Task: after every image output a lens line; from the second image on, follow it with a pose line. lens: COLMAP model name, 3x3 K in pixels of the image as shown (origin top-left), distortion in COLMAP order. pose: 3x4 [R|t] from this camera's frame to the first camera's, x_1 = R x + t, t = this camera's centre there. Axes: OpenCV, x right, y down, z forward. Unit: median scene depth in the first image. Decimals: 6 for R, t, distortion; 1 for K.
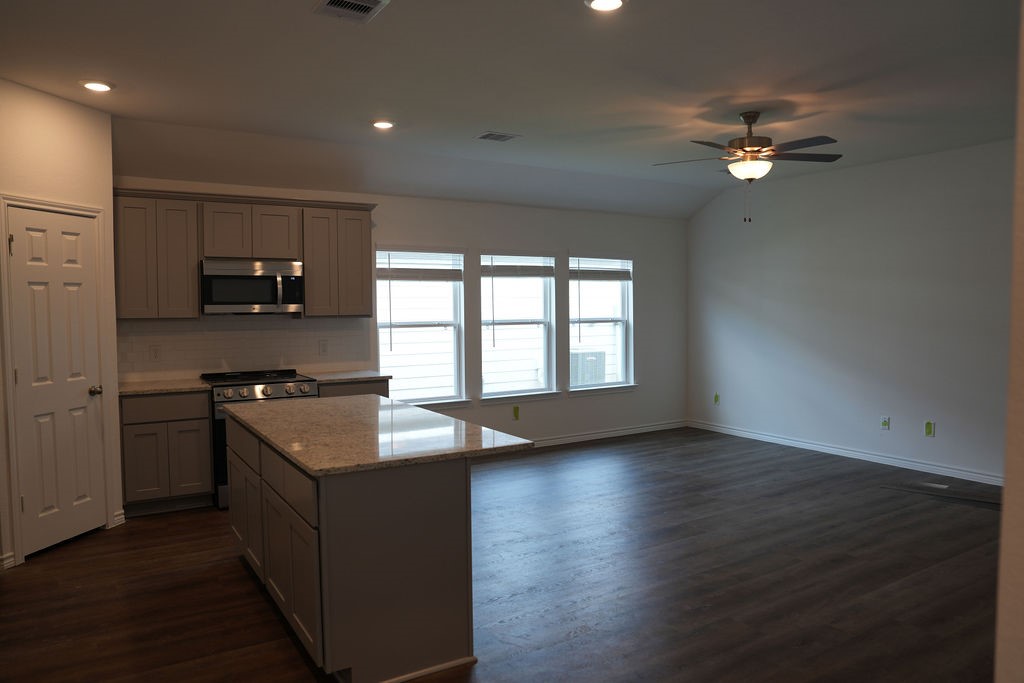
lens RADIAL K [[697.2, 0, 513.1], [0, 697.2, 344.4], [0, 0, 1]] dist [-0.129507, 0.102441]
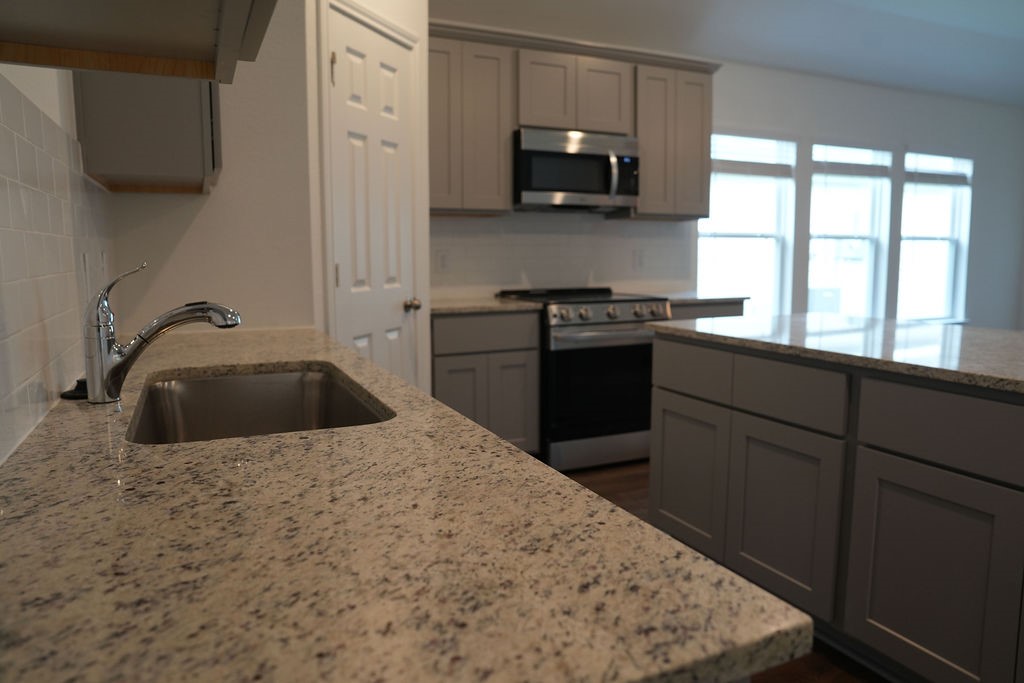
lens RADIAL K [[697.2, 0, 513.1], [0, 697.2, 344.4], [0, 0, 1]] dist [-0.129507, 0.102441]
pose [[0.991661, 0.016341, -0.127832, -0.347433], [-0.006592, 0.997062, 0.076317, 0.044298], [0.128704, -0.074838, 0.988855, 0.253825]]
